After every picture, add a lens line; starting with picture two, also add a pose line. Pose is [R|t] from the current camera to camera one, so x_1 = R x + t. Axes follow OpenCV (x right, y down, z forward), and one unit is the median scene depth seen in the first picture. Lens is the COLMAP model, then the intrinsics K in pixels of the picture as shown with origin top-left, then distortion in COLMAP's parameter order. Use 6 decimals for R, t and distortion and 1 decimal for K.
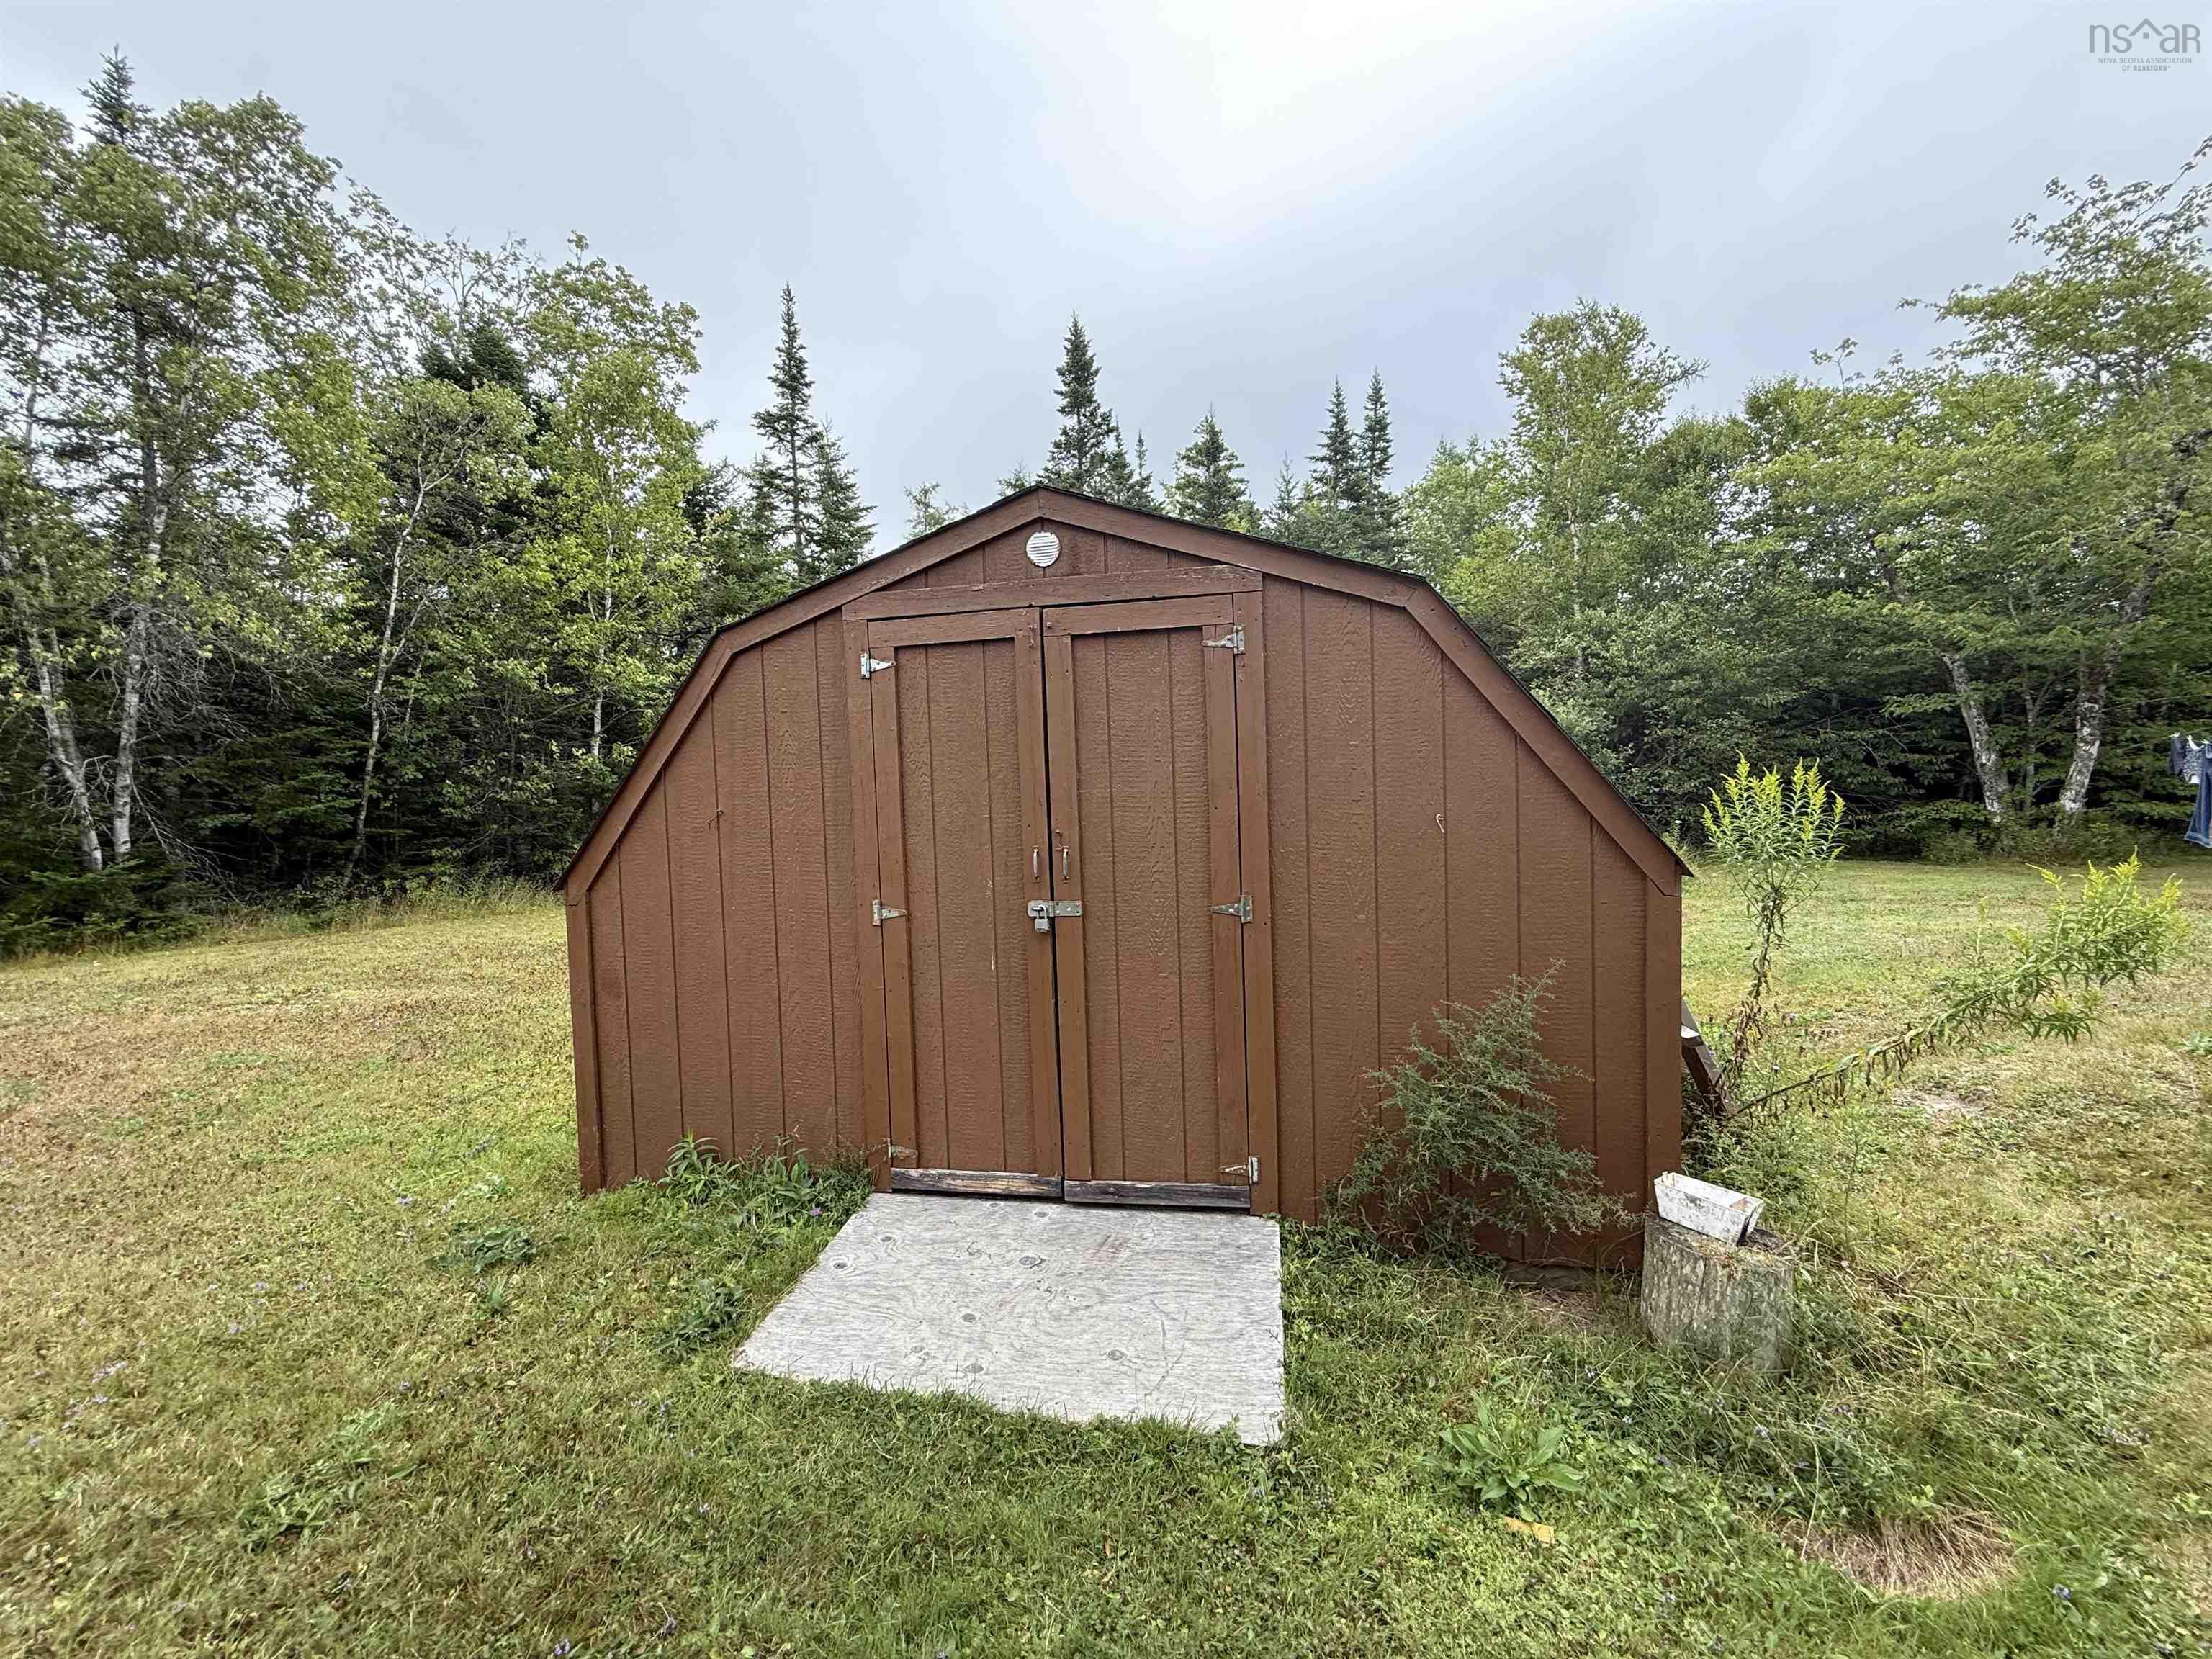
lens RADIAL K [[887.8, 0, 1110.1], [0, 887.8, 811.0], [0, 0, 1]] dist [-0.004552, -0.000340]
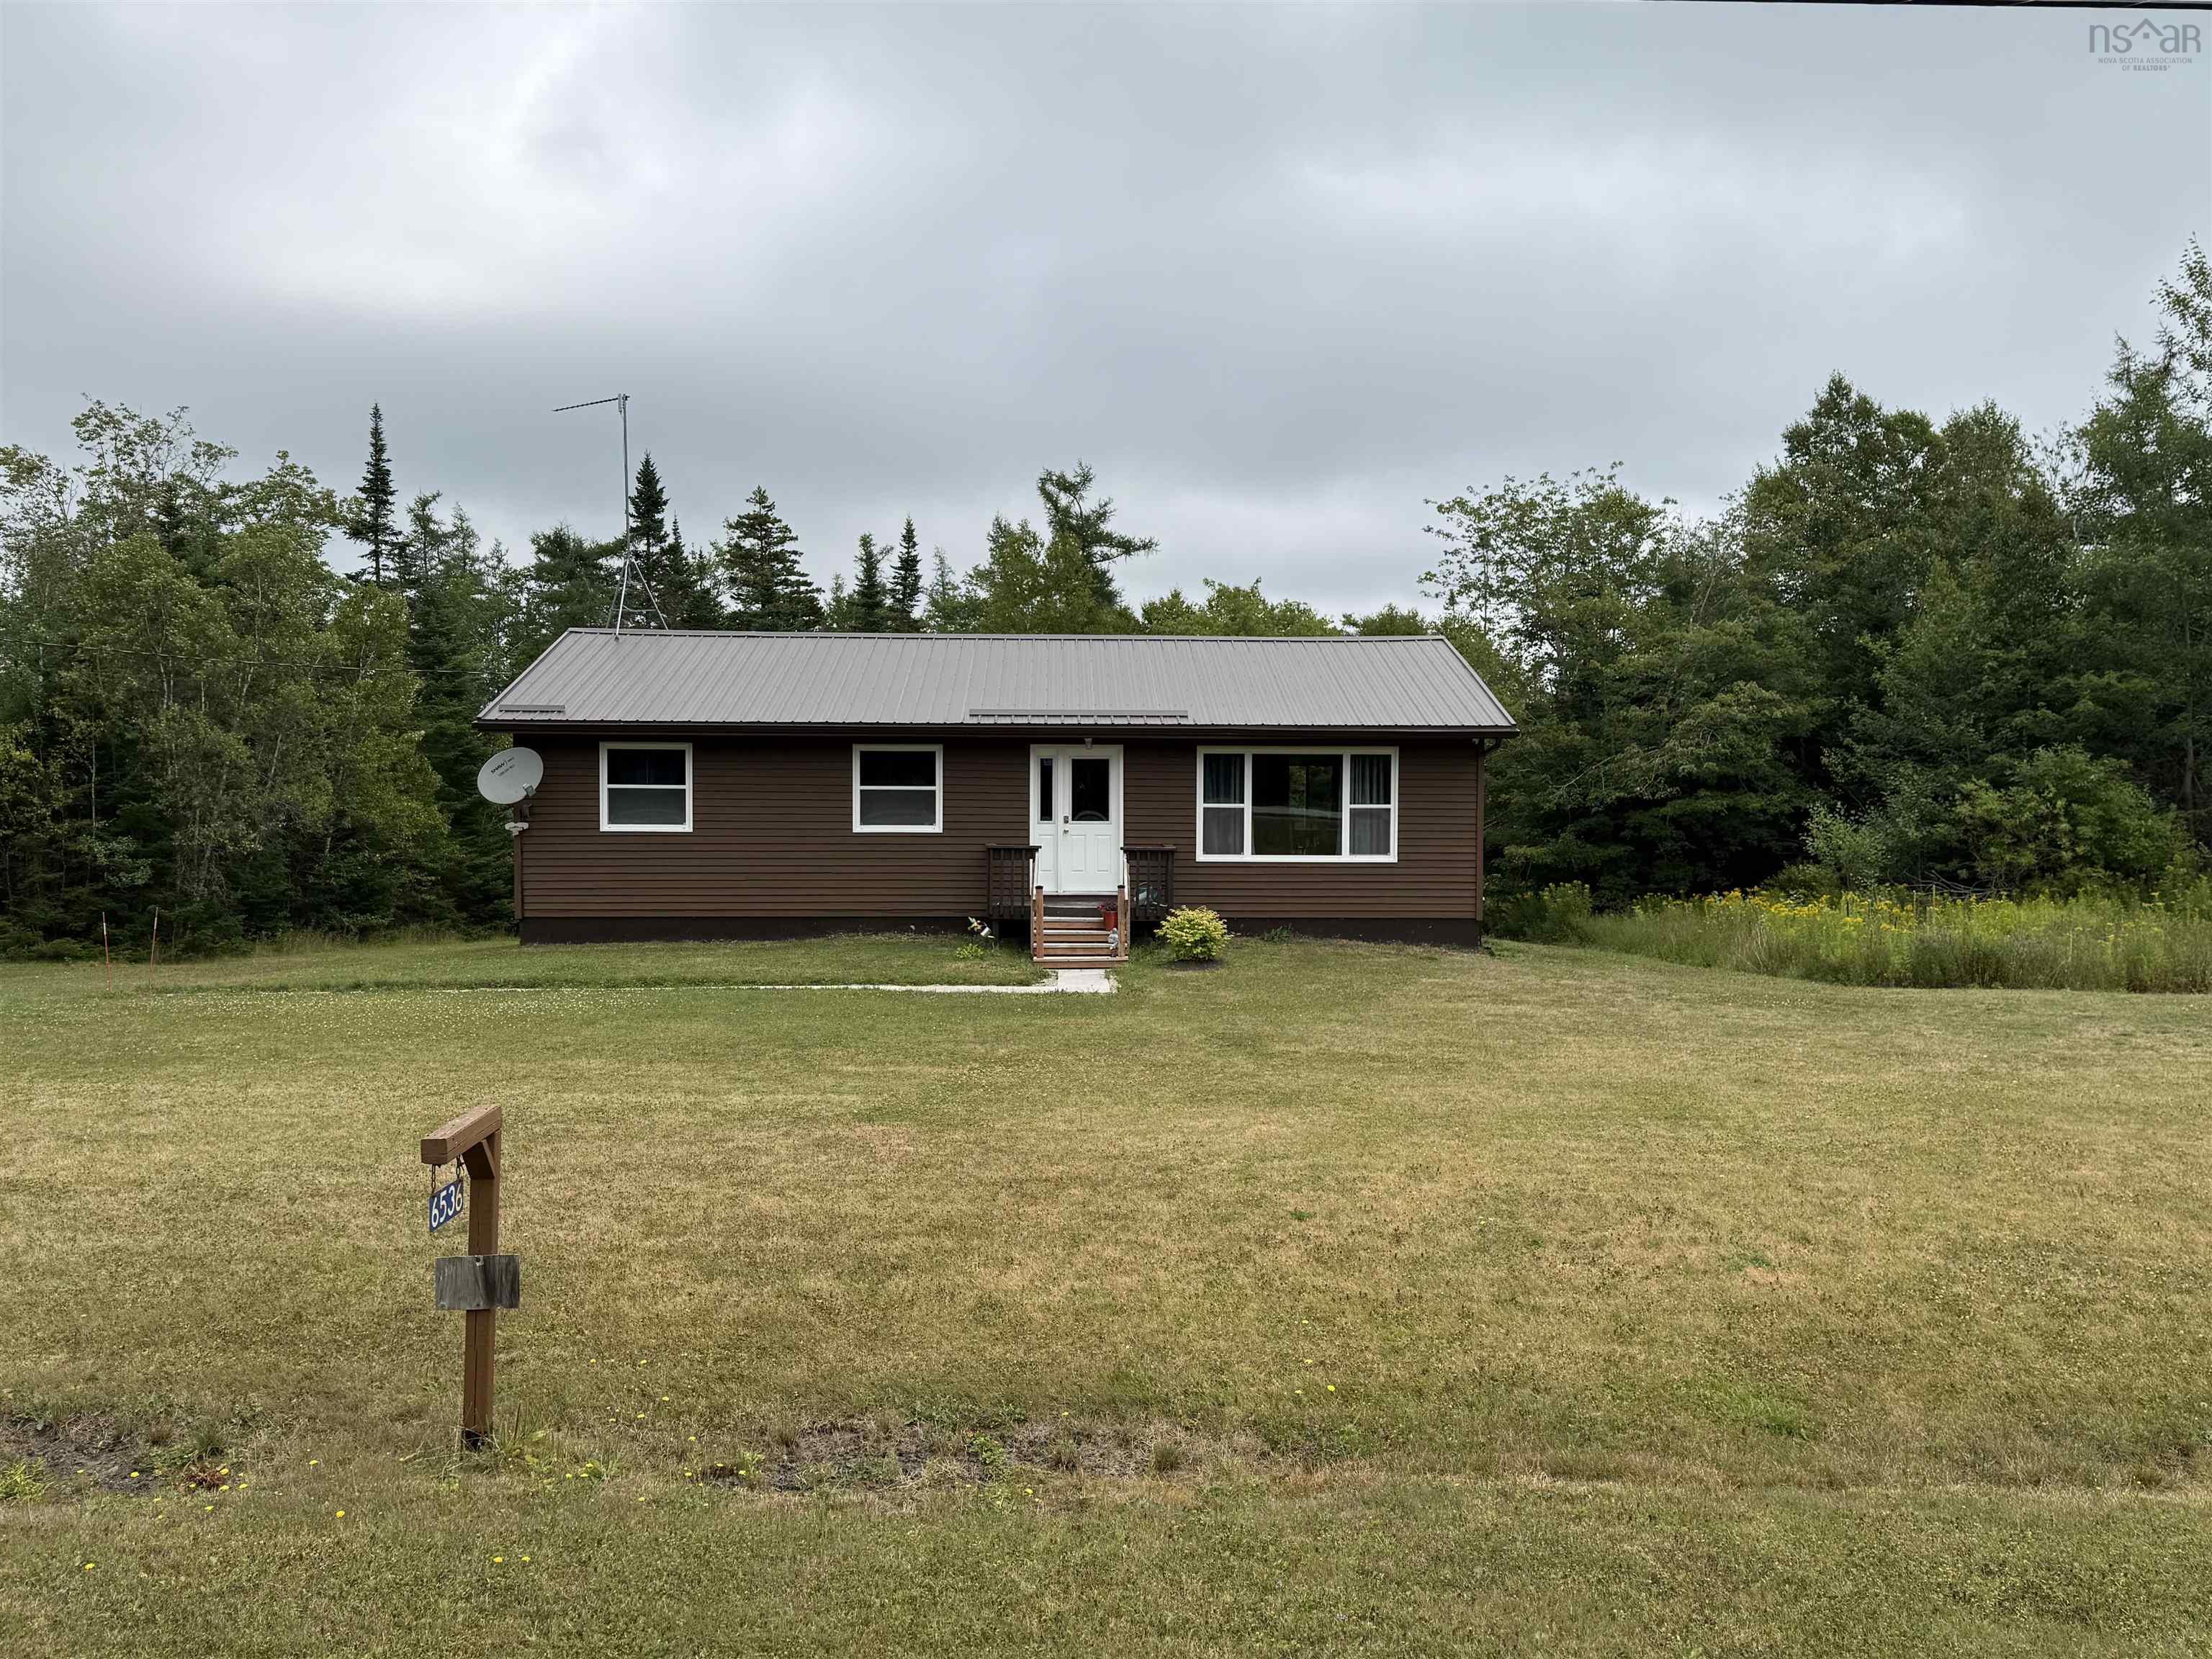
lens RADIAL K [[1827.3, 0, 1117.2], [0, 1827.3, 861.4], [0, 0, 1]] dist [0.096718, -0.070432]
pose [[0.950187, 0.016771, 0.311228, -0.193616], [-0.018103, 0.999835, 0.001391, -0.044790], [-0.311153, -0.006956, 0.950334, -1.446087]]
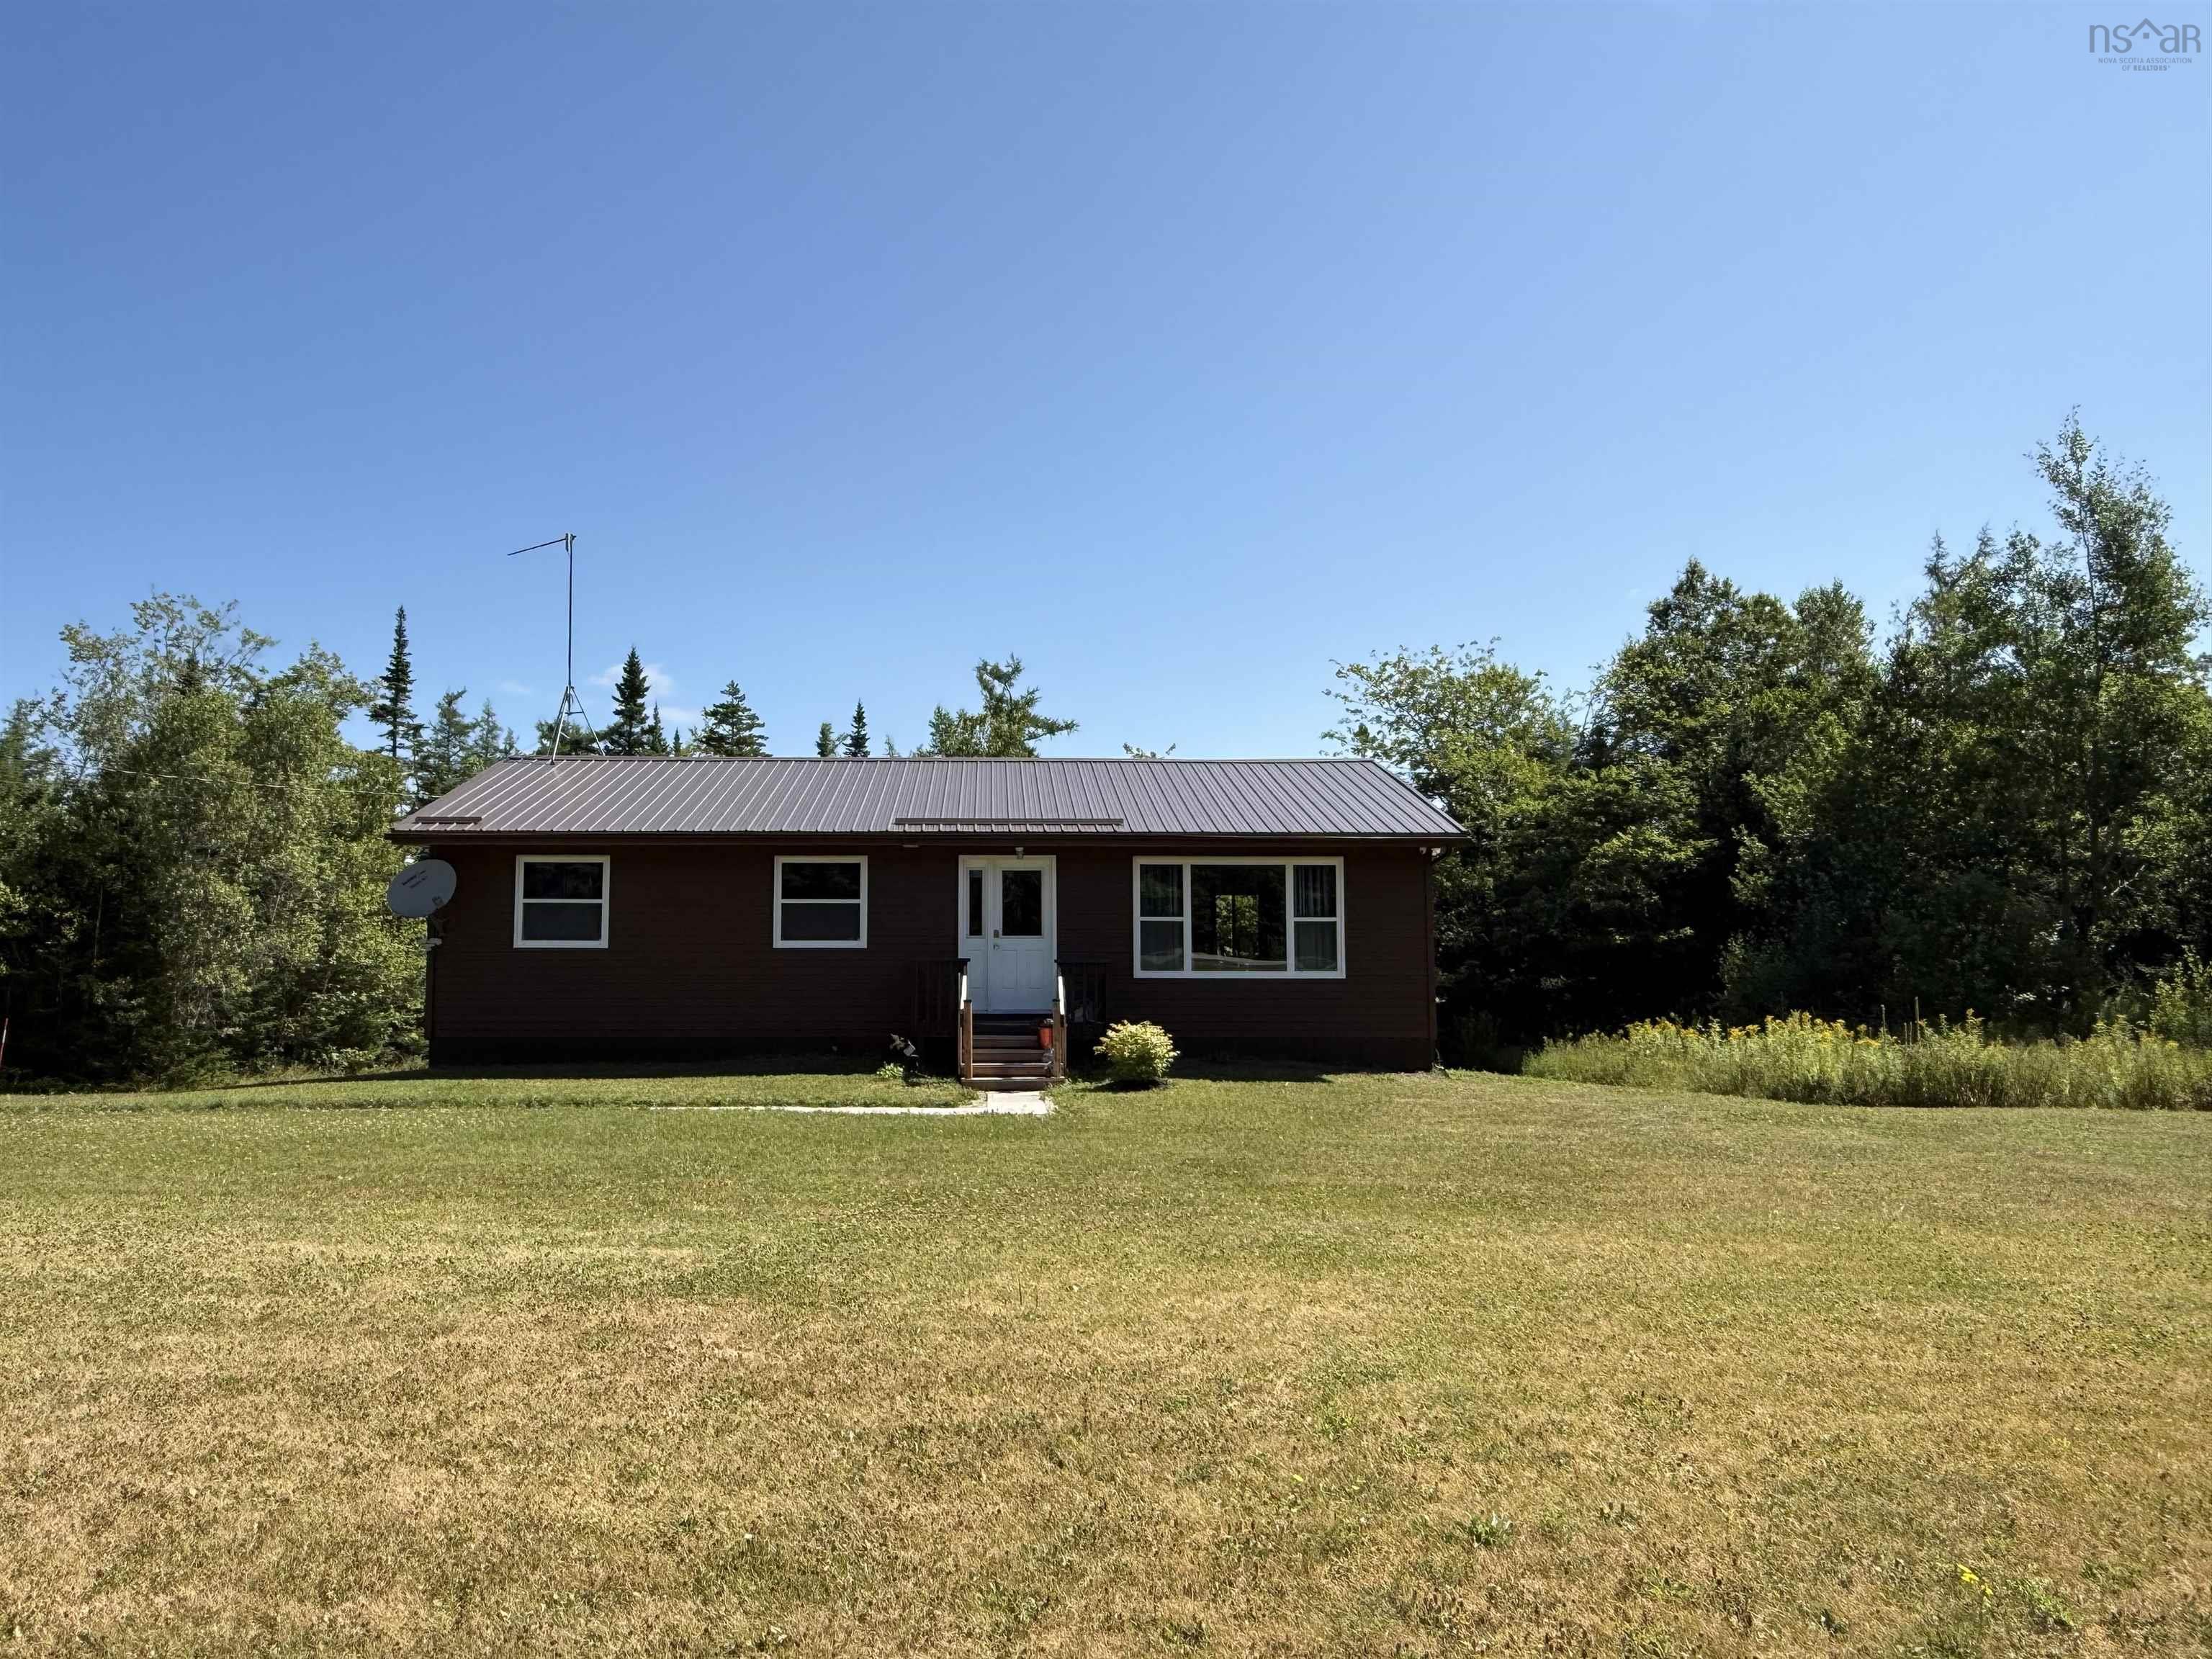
lens RADIAL K [[1494.8, 0, 1016.7], [0, 1494.8, 826.2], [0, 0, 1]] dist [0.001839, -0.002653]
pose [[0.954825, 0.053427, 0.292328, -0.127705], [-0.016385, 0.991674, -0.127727, -0.021110], [-0.296718, 0.117167, 0.947750, -1.226151]]
